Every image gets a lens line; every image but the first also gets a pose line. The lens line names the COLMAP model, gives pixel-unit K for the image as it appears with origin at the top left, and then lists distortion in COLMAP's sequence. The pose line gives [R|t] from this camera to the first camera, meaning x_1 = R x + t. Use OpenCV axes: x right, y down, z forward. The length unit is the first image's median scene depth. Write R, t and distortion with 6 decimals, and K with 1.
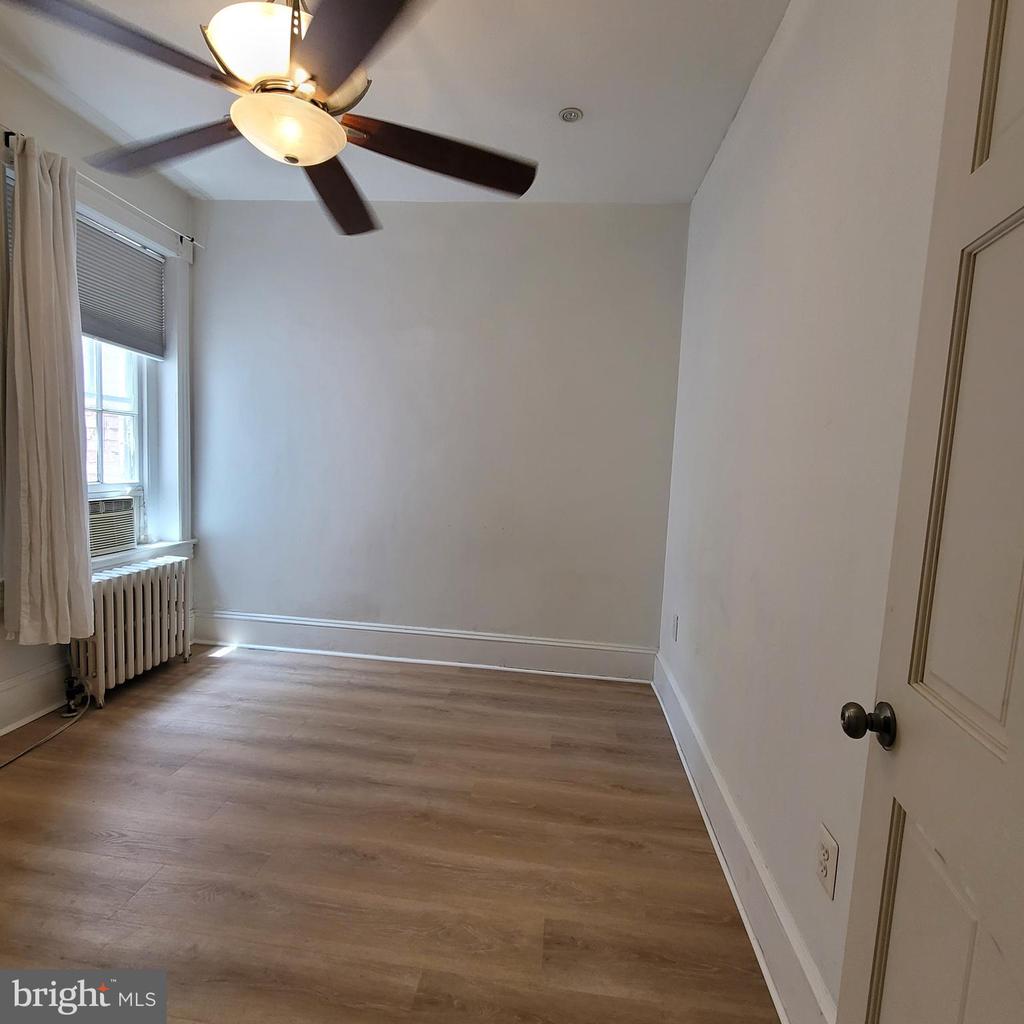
lens RADIAL K [[554.1, 0, 509.7], [0, 554.1, 513.8], [0, 0, 1]] dist [-0.006117, 0.000441]
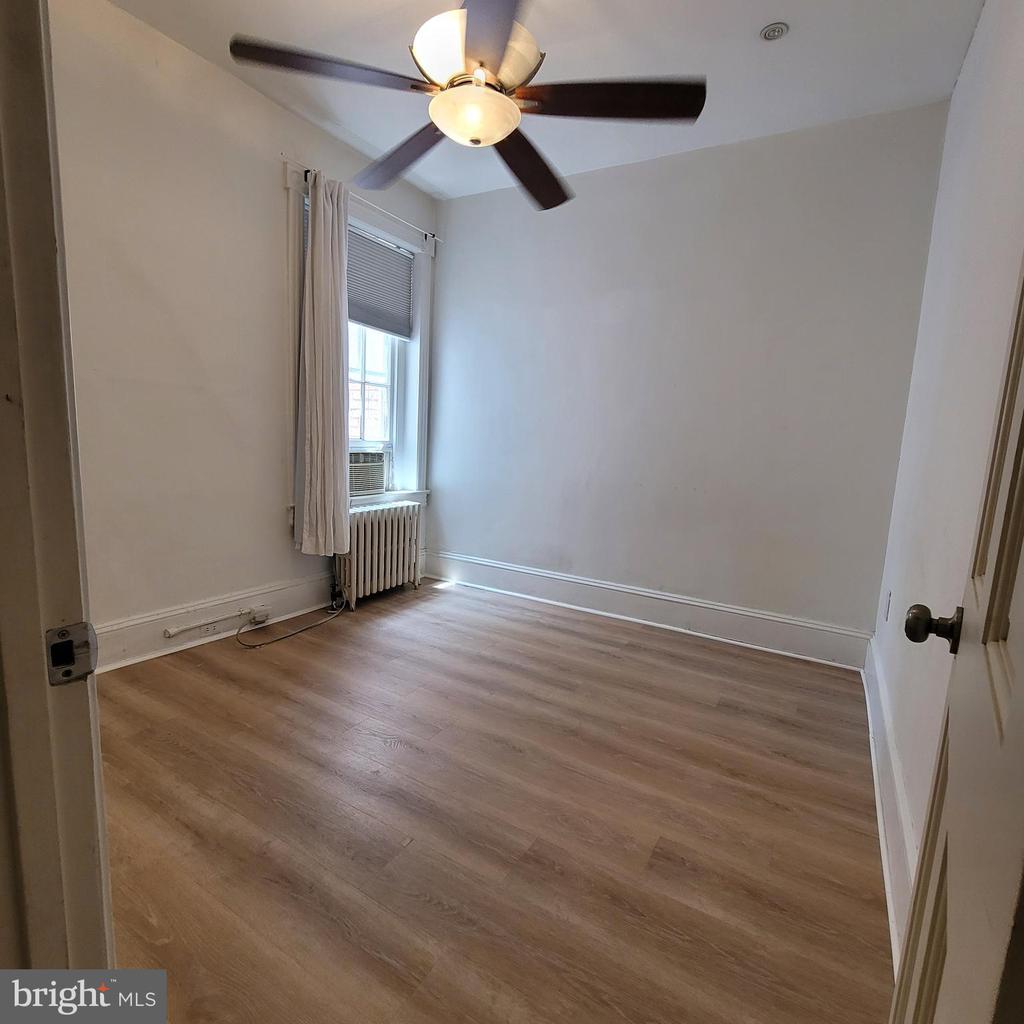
lens RADIAL K [[554.1, 0, 509.7], [0, 554.1, 513.8], [0, 0, 1]] dist [-0.006117, 0.000441]
pose [[0.910738, 0.054593, -0.409361, 0.111736], [-0.042422, 0.998348, 0.038760, 0.055789], [0.410801, -0.017934, 0.911549, -0.029752]]
